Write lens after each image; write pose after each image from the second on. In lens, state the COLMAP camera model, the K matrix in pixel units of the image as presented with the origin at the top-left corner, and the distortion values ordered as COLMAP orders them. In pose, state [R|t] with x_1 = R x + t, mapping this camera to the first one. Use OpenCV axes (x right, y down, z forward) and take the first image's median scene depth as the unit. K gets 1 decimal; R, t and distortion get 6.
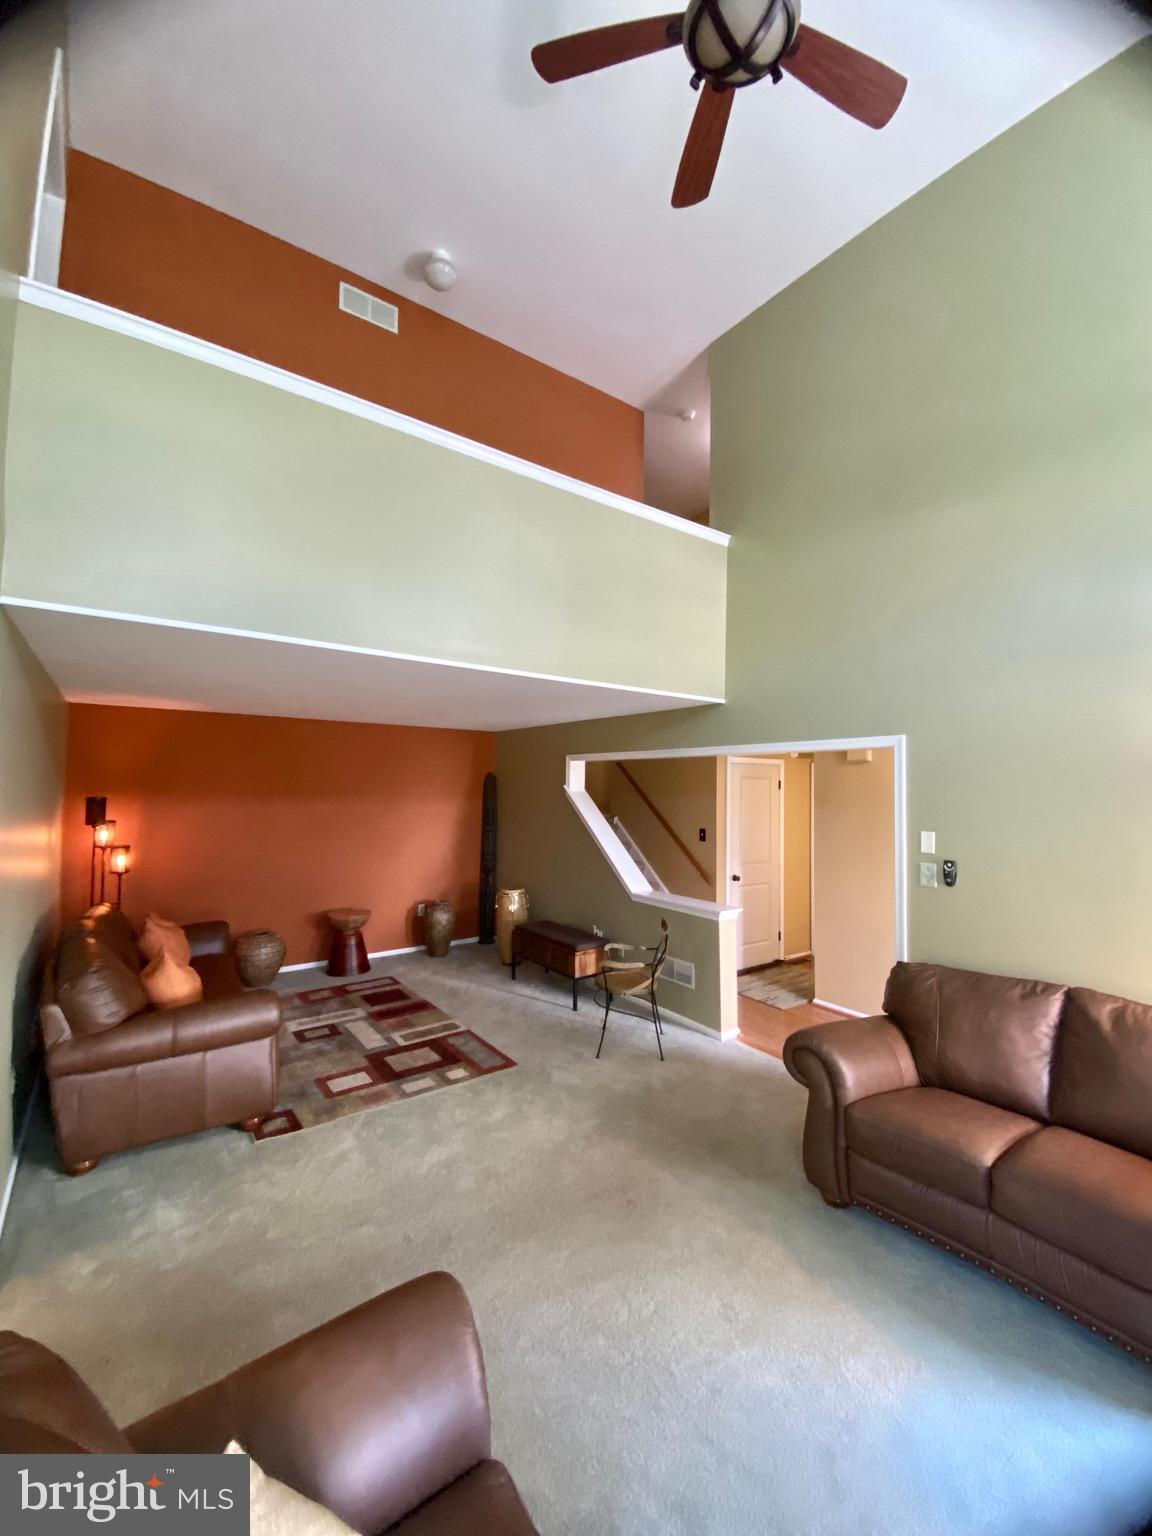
lens RADIAL K [[632.5, 0, 571.2], [0, 632.5, 759.1], [0, 0, 1]] dist [0.013514, -0.002840]
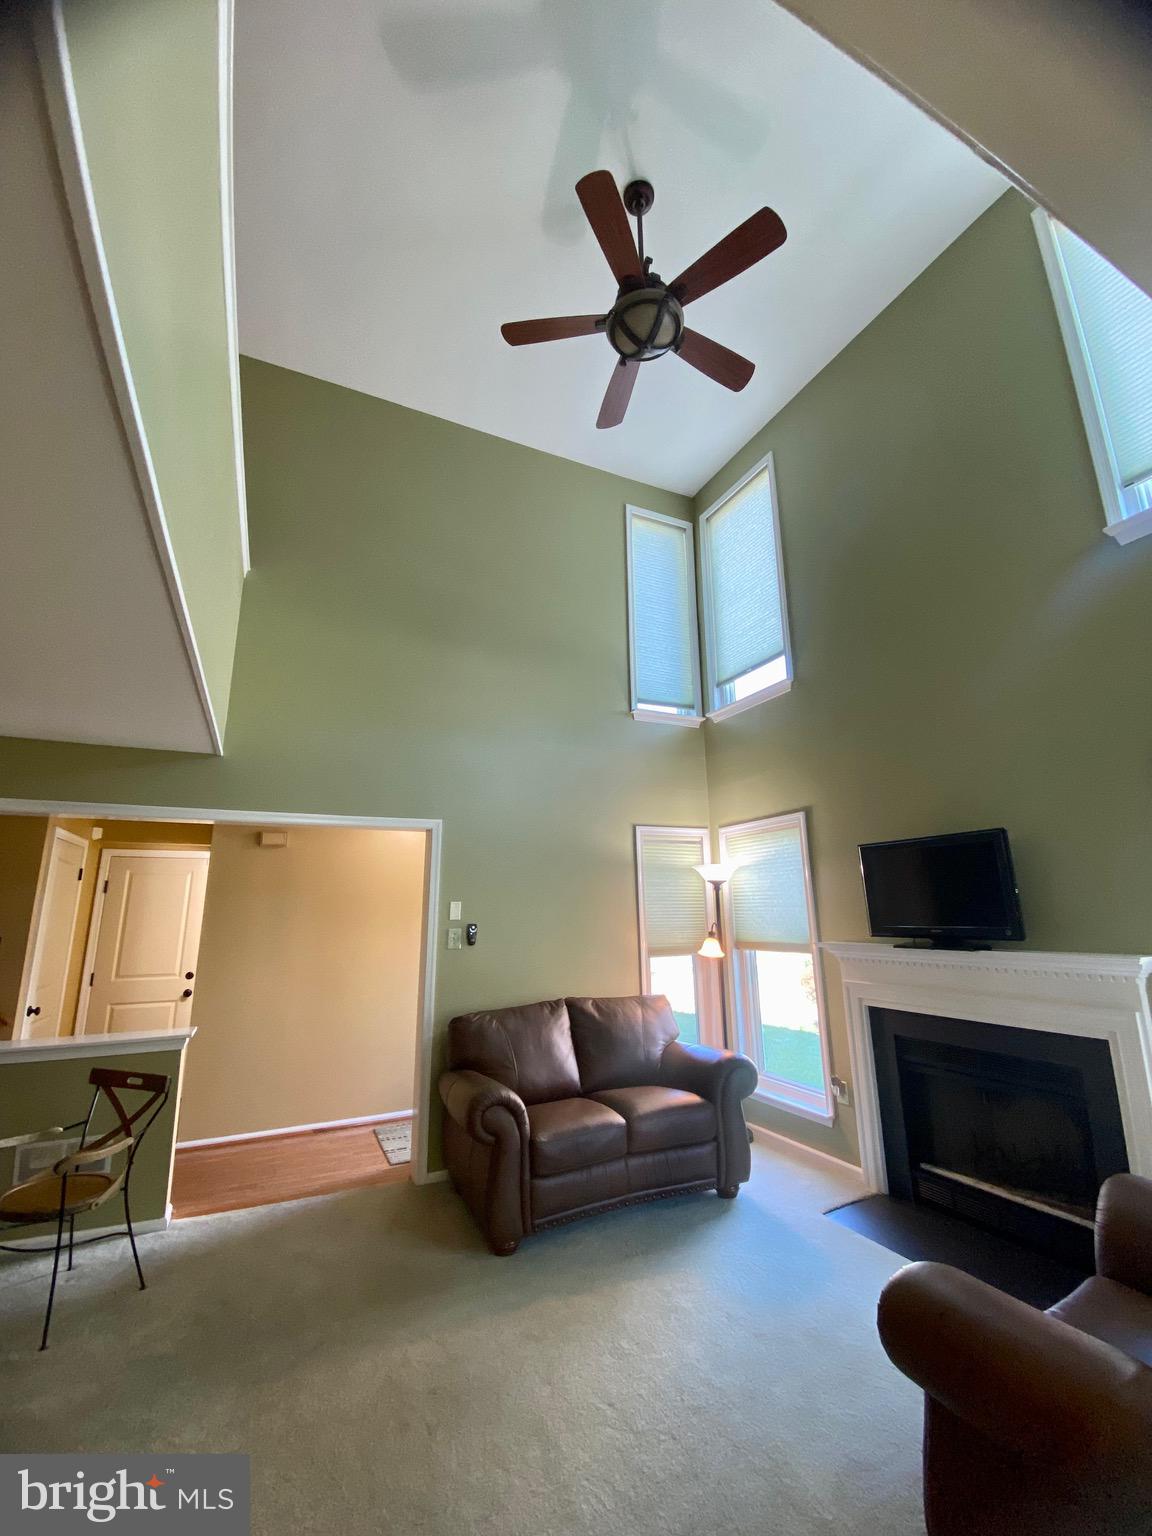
lens RADIAL K [[632.5, 0, 584.5], [0, 632.5, 759.1], [0, 0, 1]] dist [0.013514, -0.002840]
pose [[0.203211, 0.215854, 0.955046, -0.604887], [-0.027585, 0.976272, -0.214782, 0.105848], [-0.978746, 0.017301, 0.204344, 0.534756]]
